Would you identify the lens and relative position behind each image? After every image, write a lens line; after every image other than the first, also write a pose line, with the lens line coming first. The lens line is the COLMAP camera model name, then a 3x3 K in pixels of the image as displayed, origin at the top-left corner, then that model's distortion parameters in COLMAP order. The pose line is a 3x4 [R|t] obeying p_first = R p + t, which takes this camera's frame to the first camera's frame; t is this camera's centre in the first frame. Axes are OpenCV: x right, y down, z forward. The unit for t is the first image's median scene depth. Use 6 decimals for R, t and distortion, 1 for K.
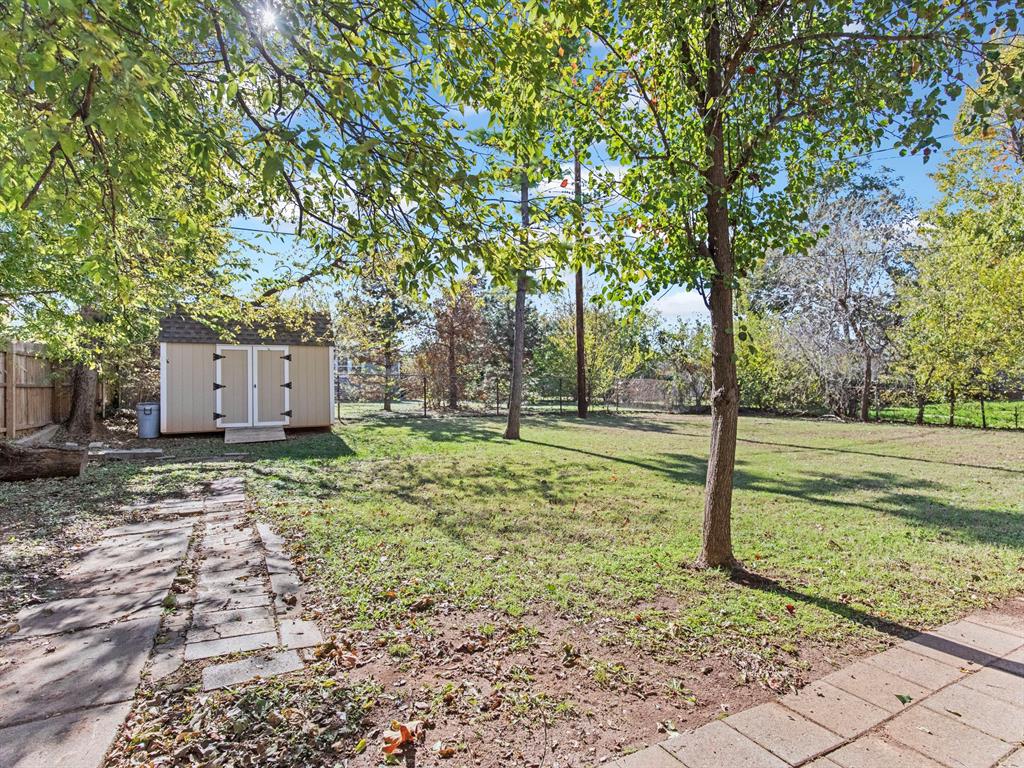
lens RADIAL K [[525.0, 0, 517.7], [0, 525.0, 384.7], [0, 0, 1]] dist [0.009711, 0.000304]
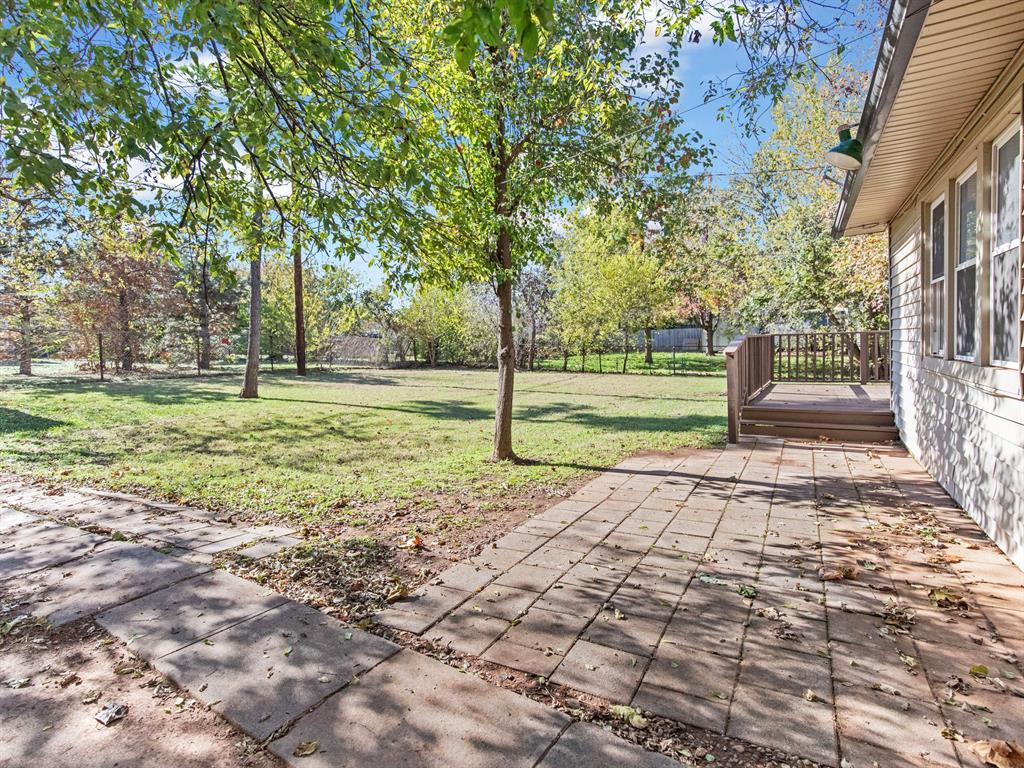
lens RADIAL K [[525.0, 0, 507.9], [0, 525.0, 379.4], [0, 0, 1]] dist [0.009711, 0.000304]
pose [[0.843172, -0.037849, 0.536310, -0.302897], [-0.000865, 0.997422, 0.071751, -0.007740], [-0.537643, -0.060963, 0.840966, -0.221602]]
